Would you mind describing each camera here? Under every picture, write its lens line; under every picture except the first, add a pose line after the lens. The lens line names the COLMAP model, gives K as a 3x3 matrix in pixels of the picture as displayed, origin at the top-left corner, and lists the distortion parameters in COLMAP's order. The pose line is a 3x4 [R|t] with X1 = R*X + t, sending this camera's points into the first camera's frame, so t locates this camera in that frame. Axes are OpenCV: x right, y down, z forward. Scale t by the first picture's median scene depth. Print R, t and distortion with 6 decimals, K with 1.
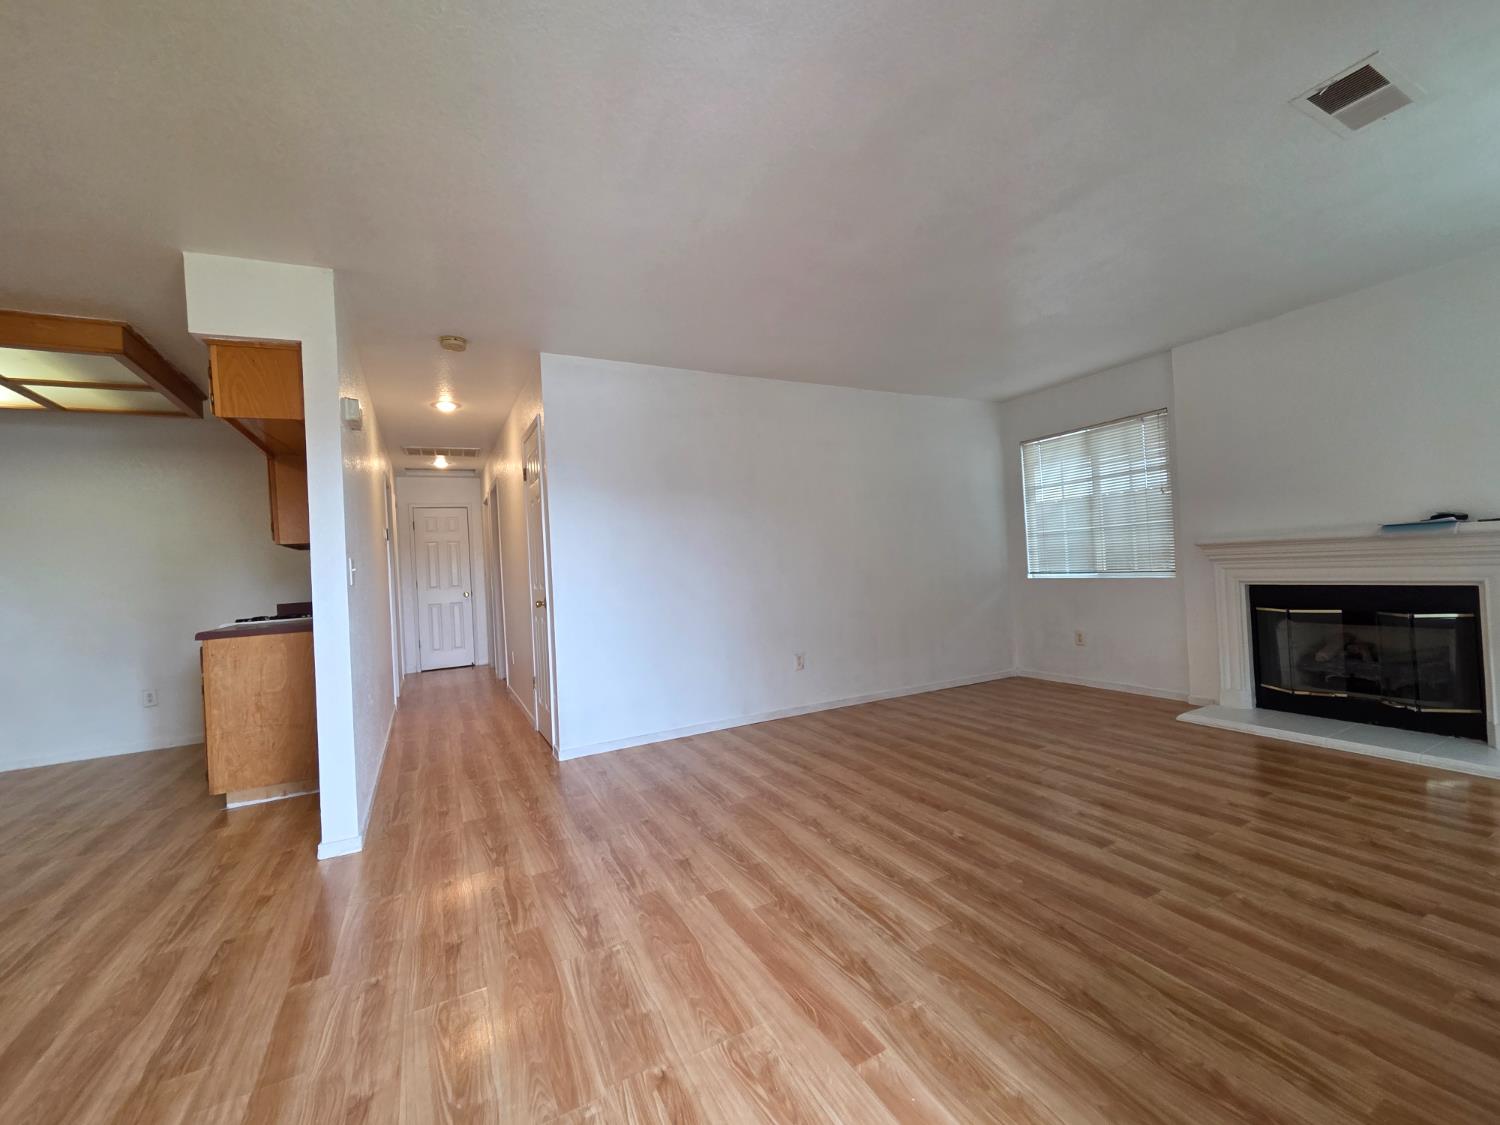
lens RADIAL K [[614.8, 0, 754.0], [0, 614.8, 557.6], [0, 0, 1]] dist [0.000585, 0.000112]
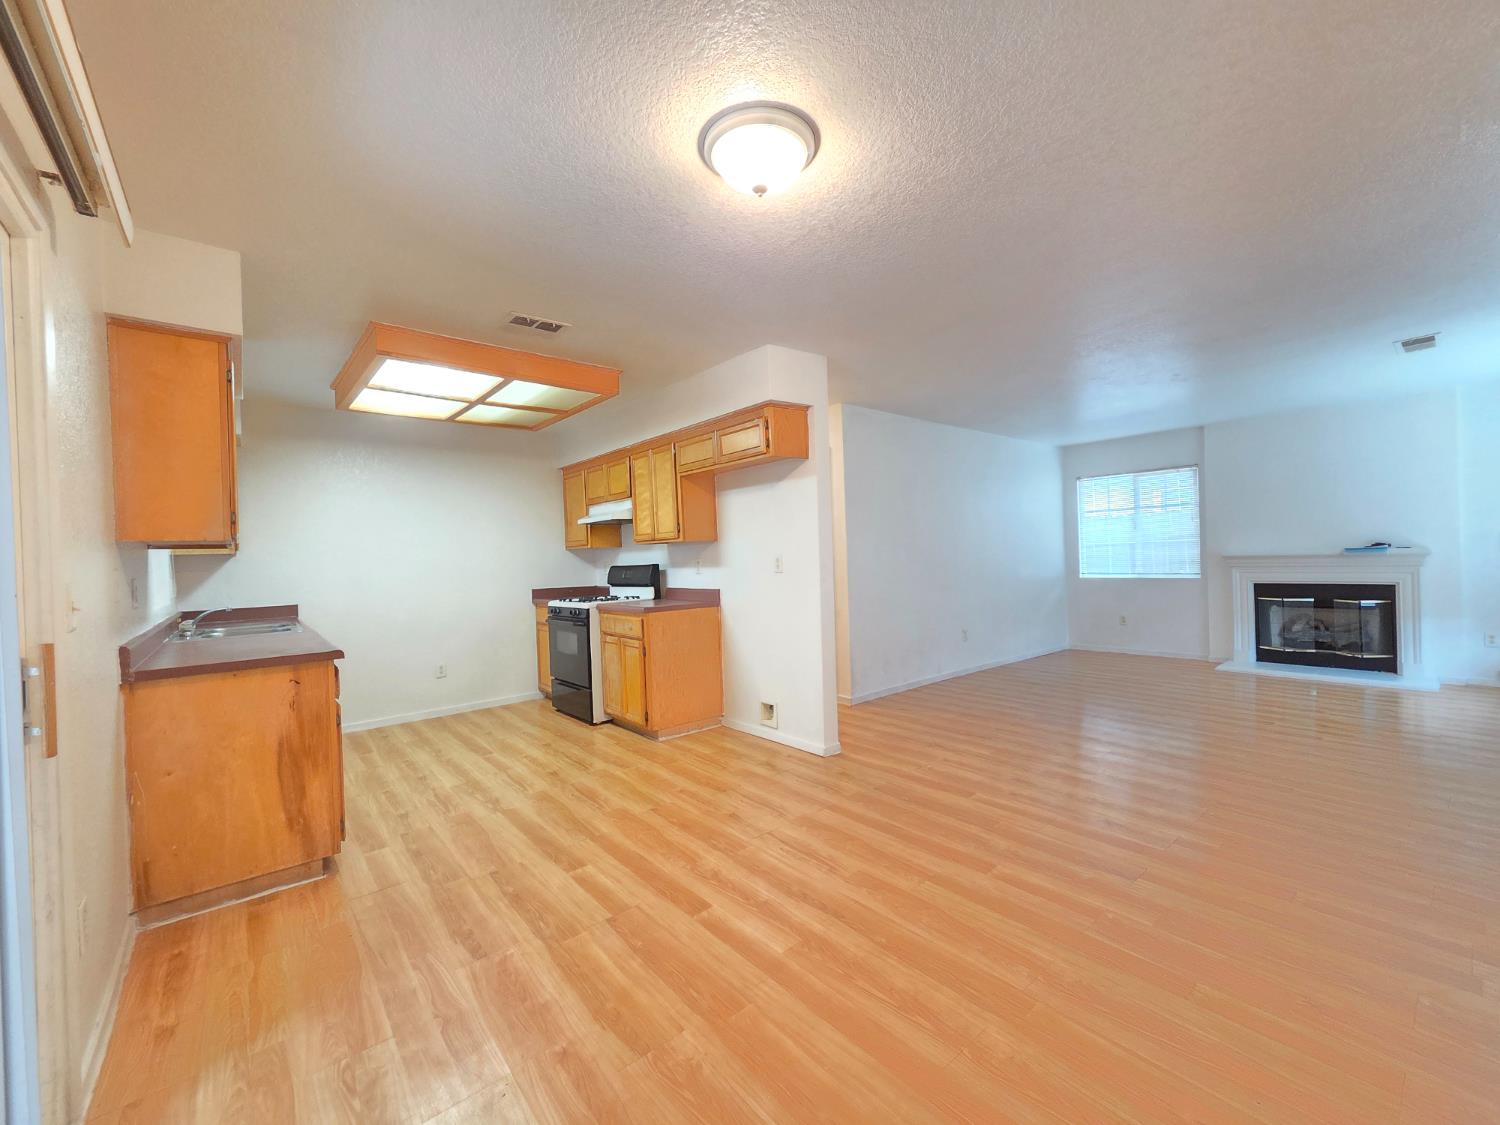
lens RADIAL K [[612.8, 0, 750.0], [0, 612.8, 562.5], [0, 0, 1]] dist [0.002950, 0.000117]
pose [[0.978613, 0.020864, 0.204647, -0.950253], [-0.023170, 0.999692, 0.008880, 0.009565], [-0.204399, -0.013432, 0.978795, -0.323878]]
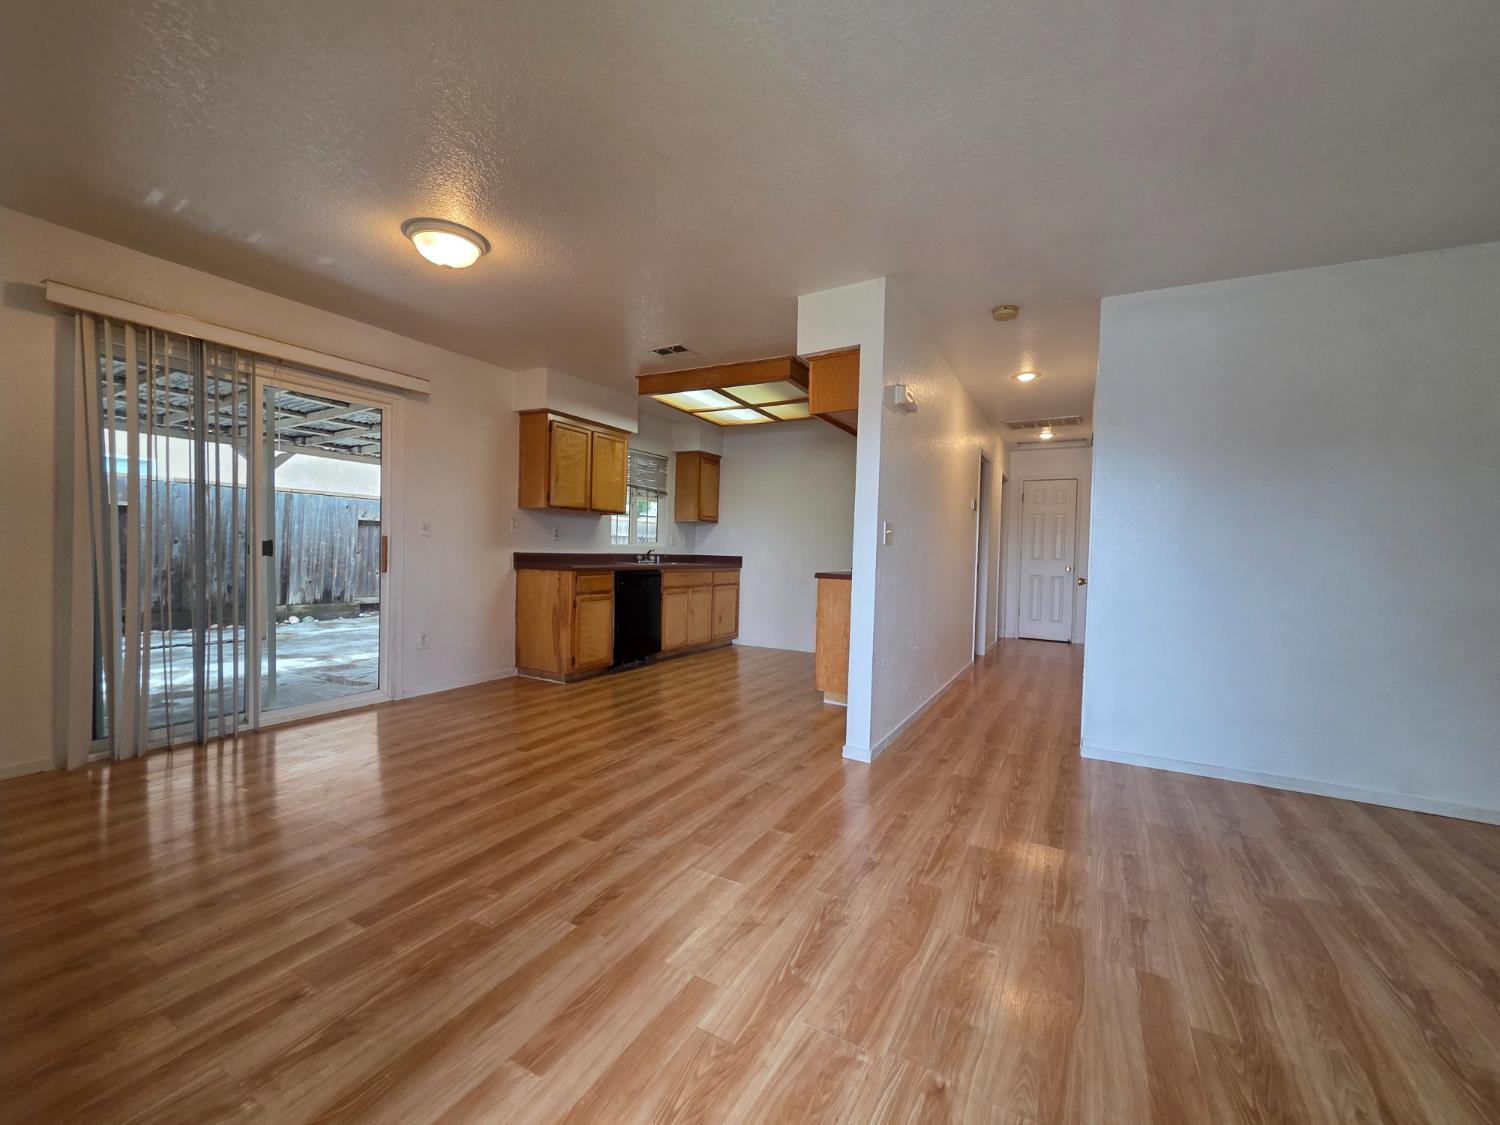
lens RADIAL K [[612.8, 0, 750.0], [0, 612.8, 562.5], [0, 0, 1]] dist [0.002950, 0.000117]
pose [[0.547222, 0.088724, -0.832271, 0.166571], [-0.048013, 0.996056, 0.074616, 0.002720], [0.835609, -0.000872, 0.549324, 0.111434]]
